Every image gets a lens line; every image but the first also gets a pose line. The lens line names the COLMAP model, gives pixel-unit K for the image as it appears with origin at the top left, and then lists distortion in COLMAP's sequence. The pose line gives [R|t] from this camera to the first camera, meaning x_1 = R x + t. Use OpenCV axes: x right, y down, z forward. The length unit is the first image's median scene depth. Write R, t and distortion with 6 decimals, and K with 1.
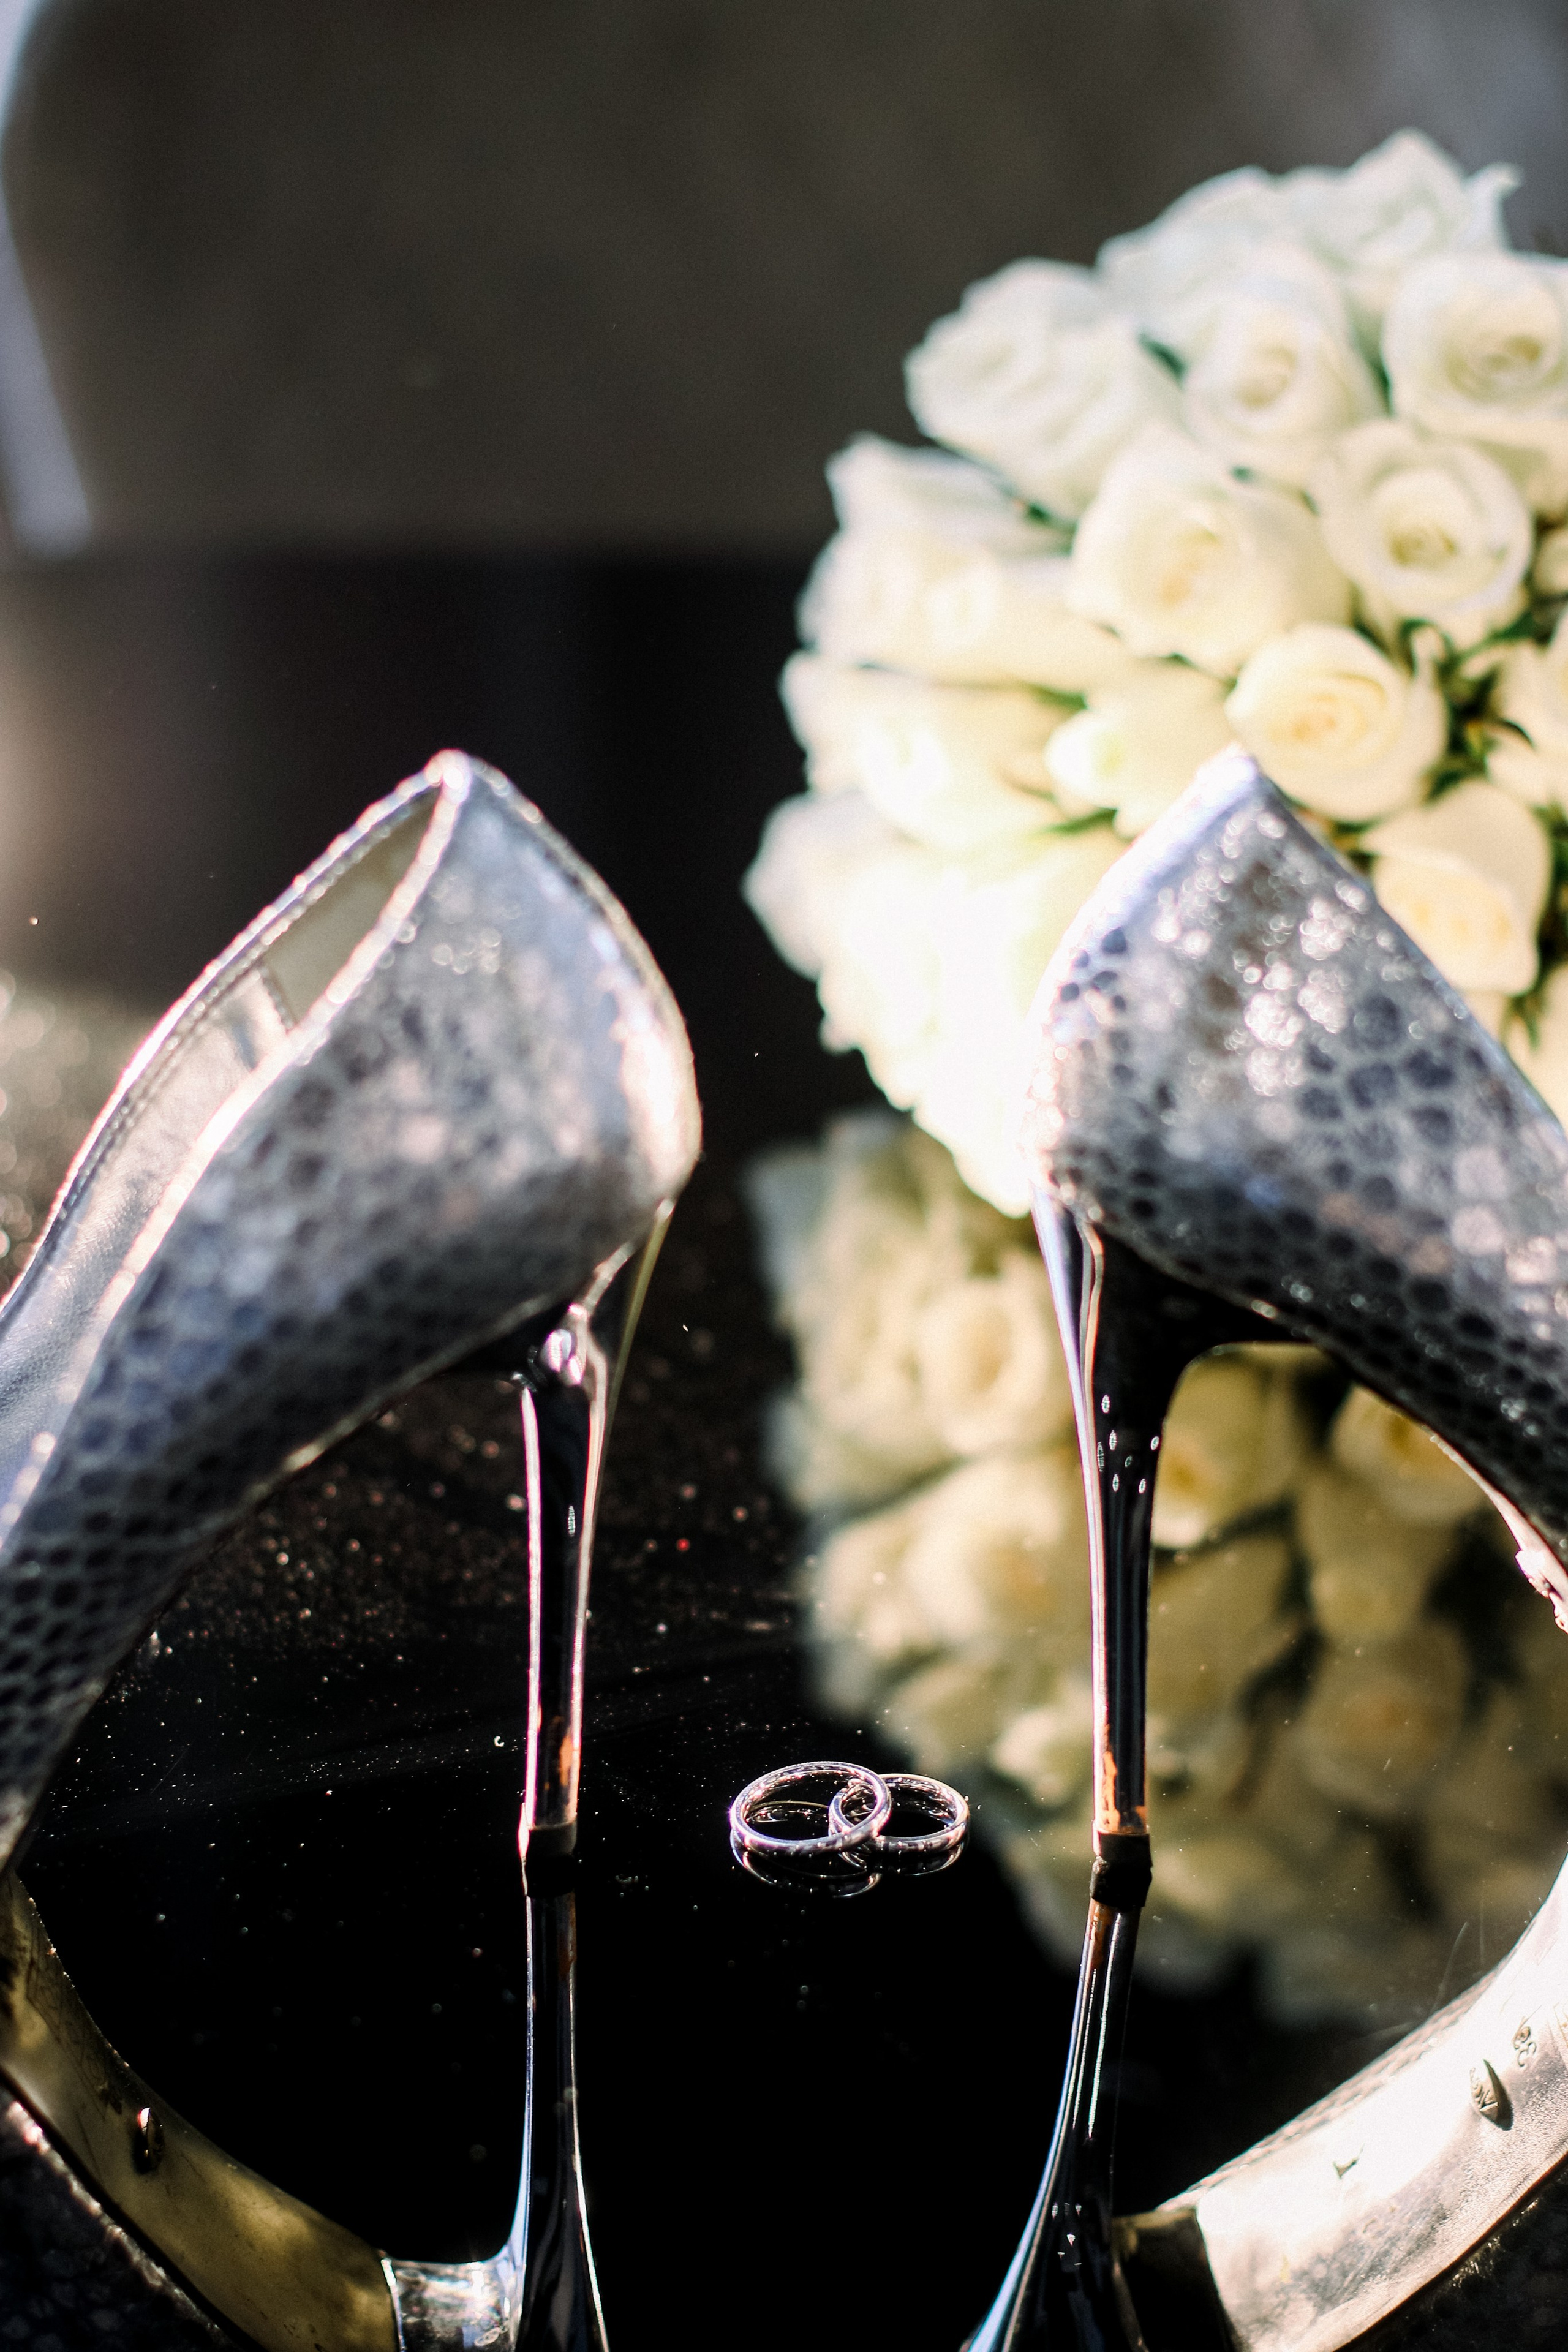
lens RADIAL K [[5661.5, 0, 792.8], [0, 5661.5, 1173.2], [0, 0, 1]] dist [-0.015281, 0.000000]
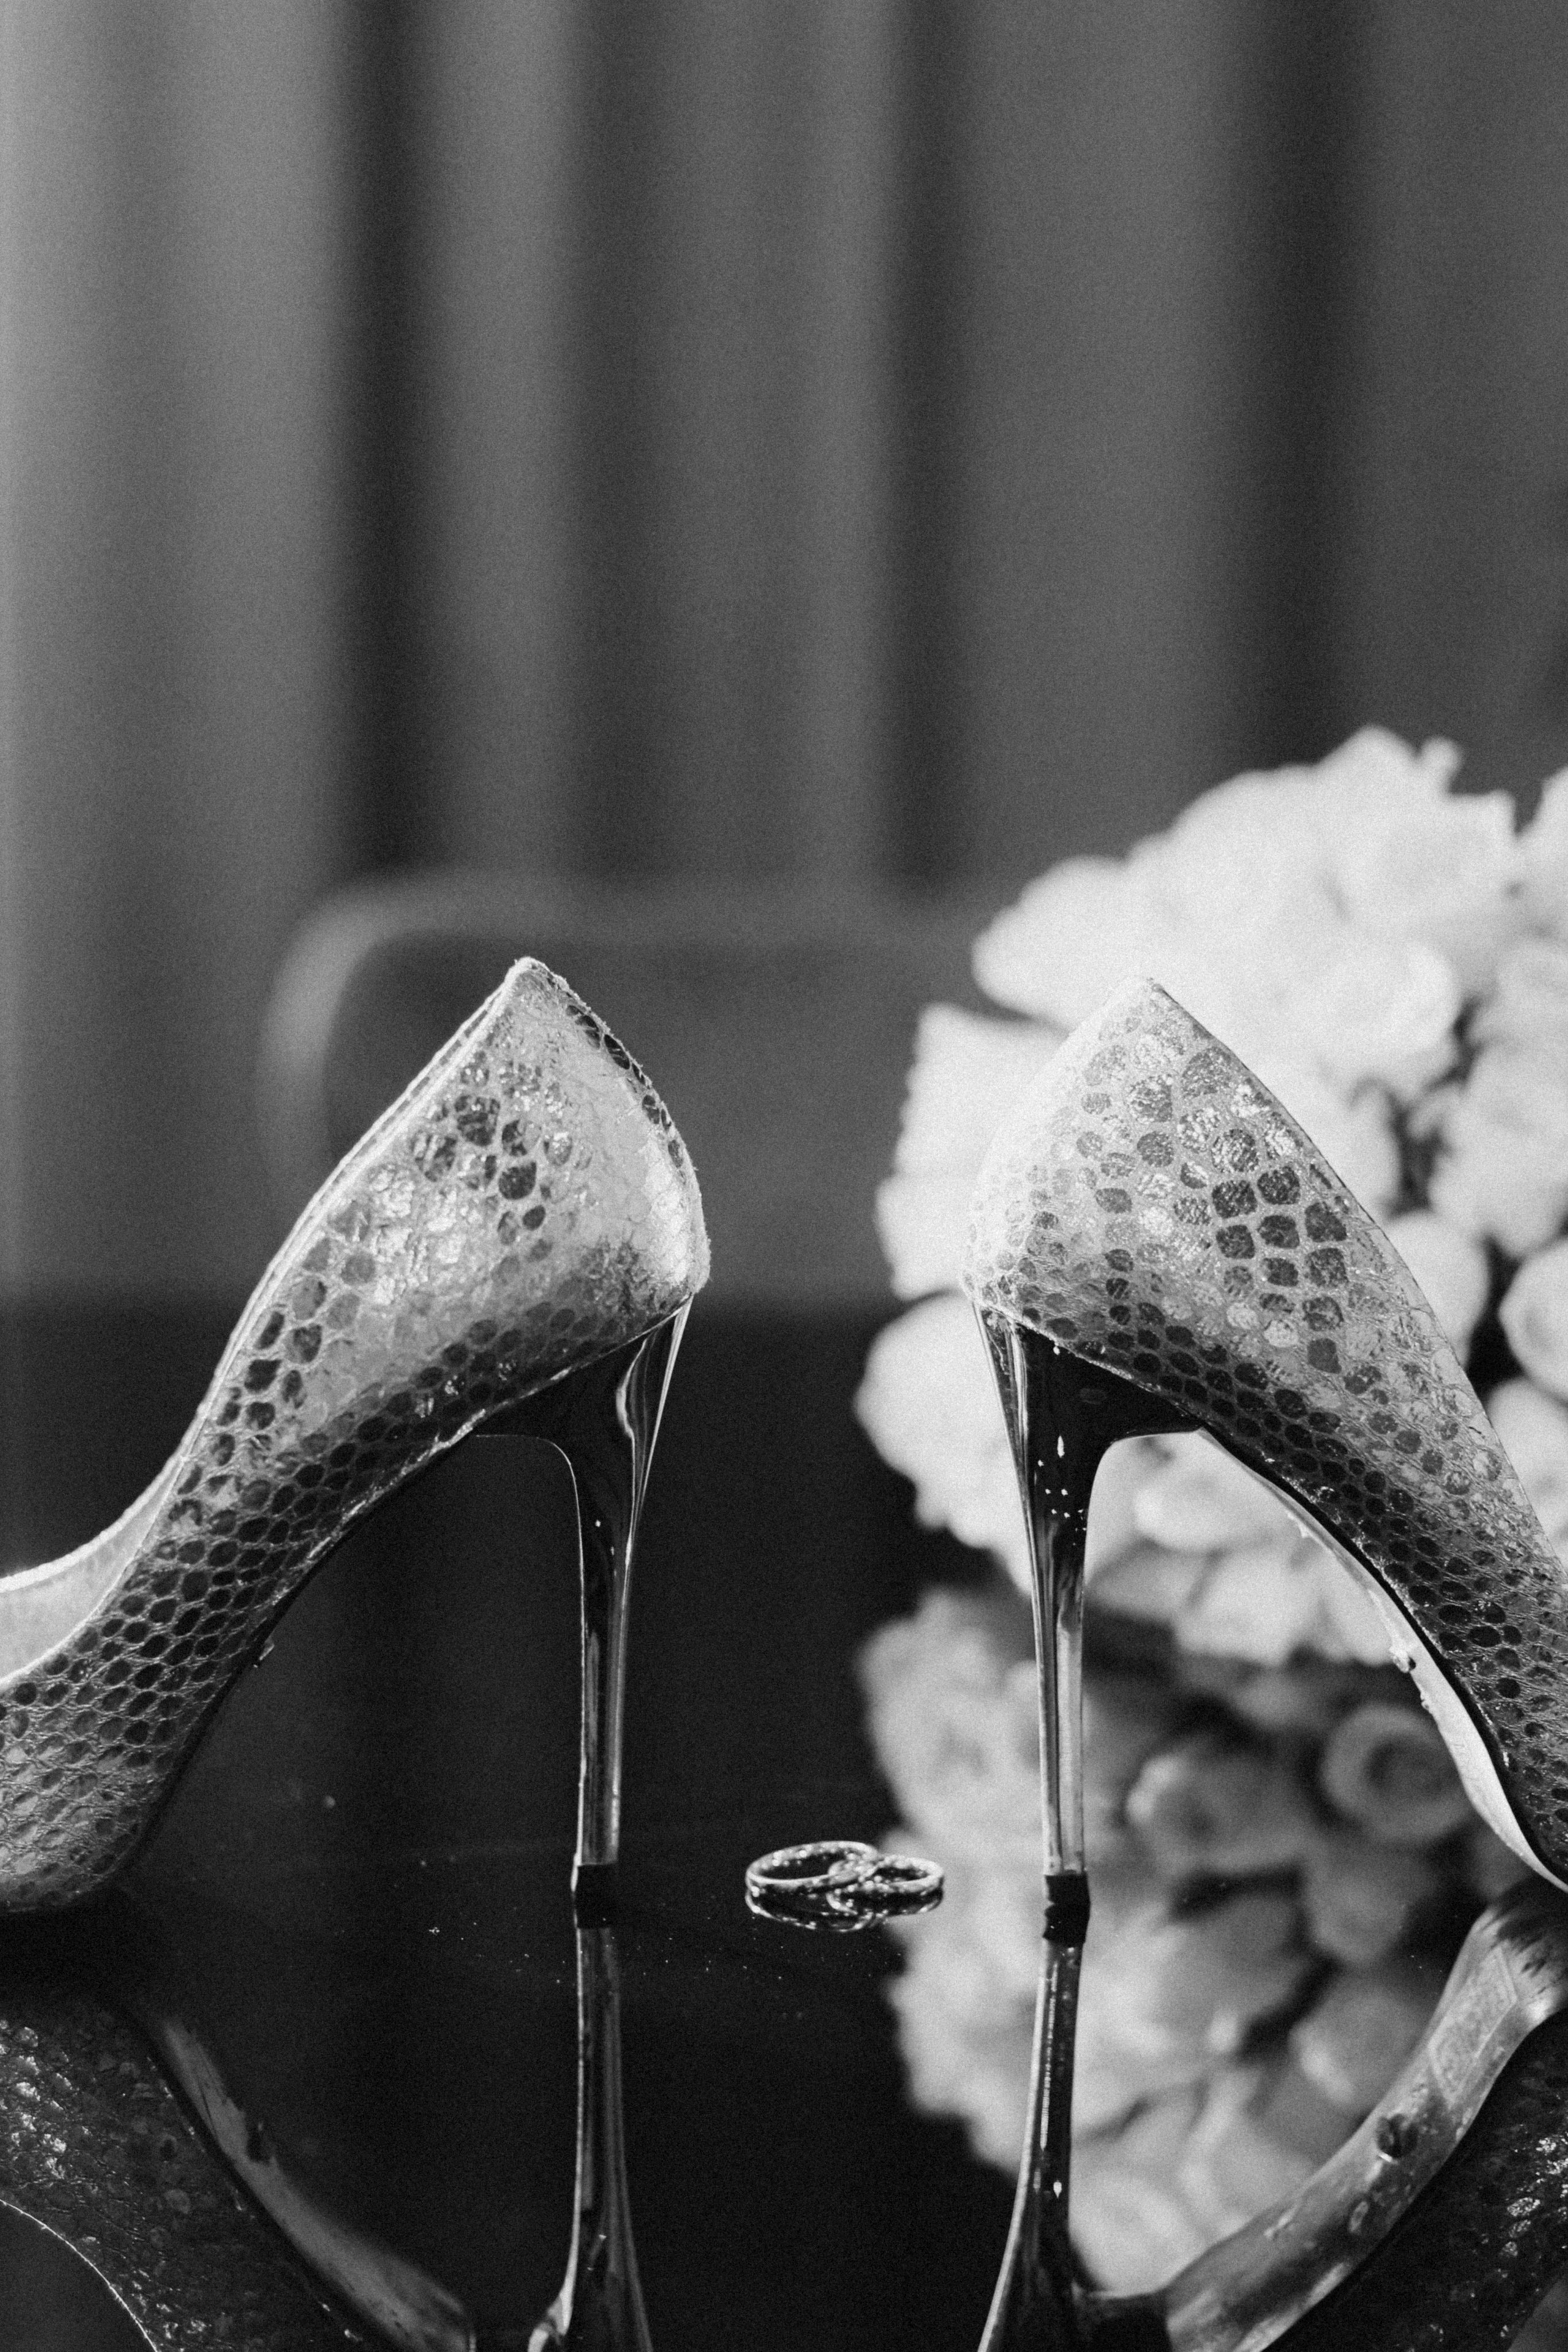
lens RADIAL K [[5661.5, 0, 777.1], [0, 5661.5, 1178.2], [0, 0, 1]] dist [-0.015281, 0.000000]
pose [[0.997003, -0.007921, -0.076956, 0.091287], [-0.012549, 0.965013, -0.261902, 0.291426], [0.076338, 0.262083, 0.962021, -0.211199]]
